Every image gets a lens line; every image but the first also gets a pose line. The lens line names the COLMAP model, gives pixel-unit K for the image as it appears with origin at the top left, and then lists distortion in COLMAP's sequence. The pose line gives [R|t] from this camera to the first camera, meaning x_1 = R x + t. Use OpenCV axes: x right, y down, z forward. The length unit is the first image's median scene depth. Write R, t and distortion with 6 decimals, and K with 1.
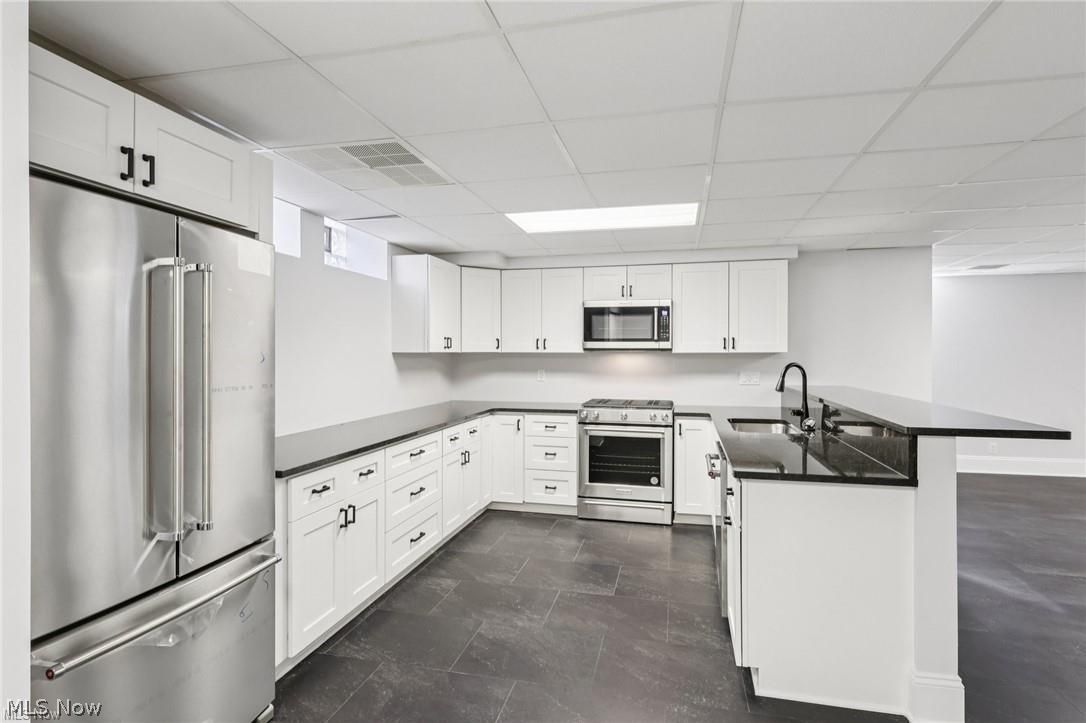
lens RADIAL K [[543.7, 0, 543.0], [0, 543.7, 361.5], [0, 0, 1]] dist [0.001023, 0.000569]
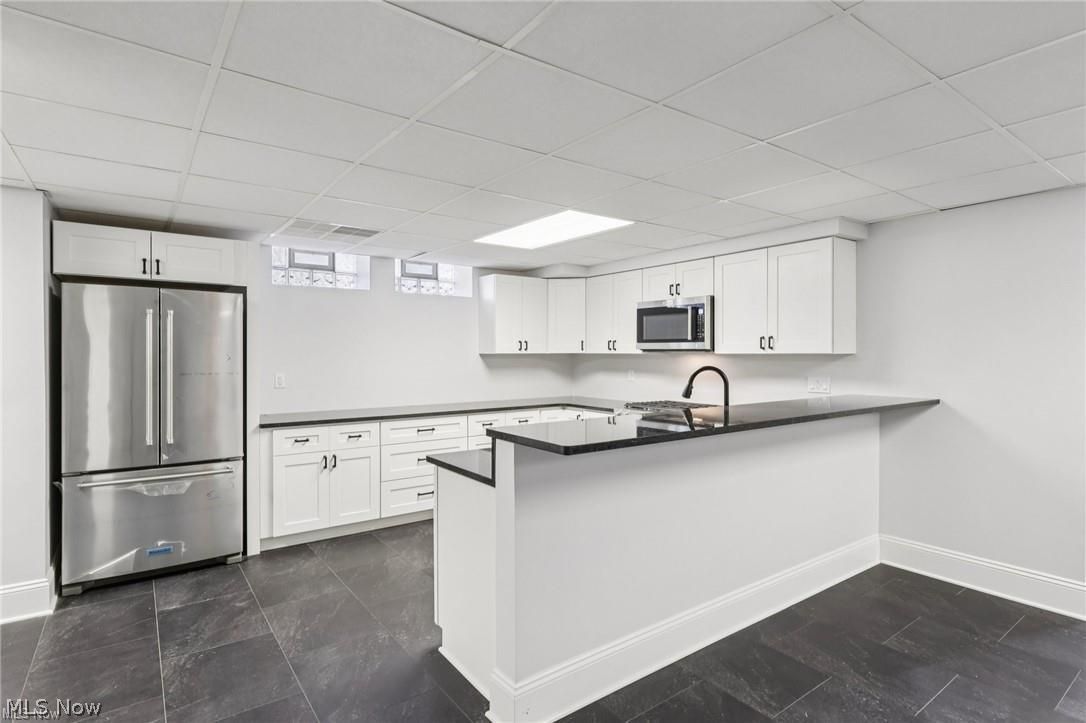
lens RADIAL K [[528.8, 0, 539.4], [0, 528.8, 366.2], [0, 0, 1]] dist [-0.003942, -0.000201]
pose [[0.777598, 0.014138, -0.628603, 0.583994], [-0.008475, 0.999892, 0.012005, -0.003343], [0.628705, -0.004008, 0.777634, 0.125348]]
